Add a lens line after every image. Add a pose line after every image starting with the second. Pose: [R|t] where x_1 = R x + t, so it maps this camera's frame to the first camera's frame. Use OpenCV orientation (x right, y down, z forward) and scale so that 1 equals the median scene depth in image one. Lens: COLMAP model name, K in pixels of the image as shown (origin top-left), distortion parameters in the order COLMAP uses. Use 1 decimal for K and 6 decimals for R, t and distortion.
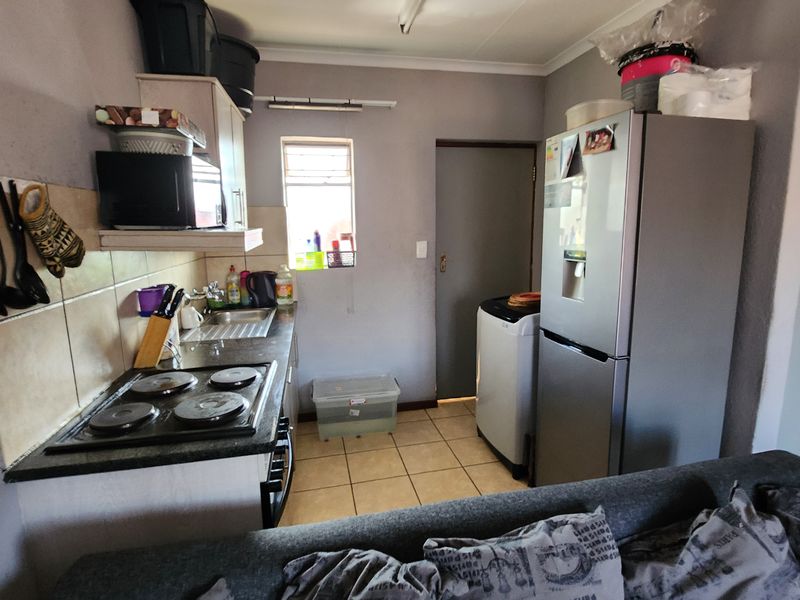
lens RADIAL K [[433.9, 0, 401.6], [0, 433.9, 299.7], [0, 0, 1]] dist [0.000740, -0.000714]
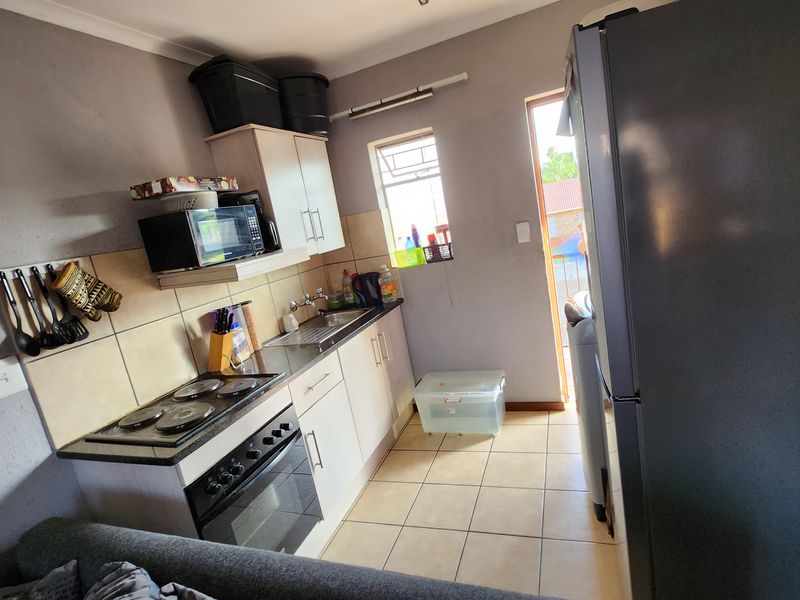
lens RADIAL K [[433.9, 0, 402.4], [0, 433.9, 298.5], [0, 0, 1]] dist [0.000740, -0.000714]
pose [[0.831167, -0.040559, -0.554542, 0.349172], [0.078987, 0.995834, 0.045554, -0.044815], [0.550384, -0.081664, 0.830908, 0.146112]]
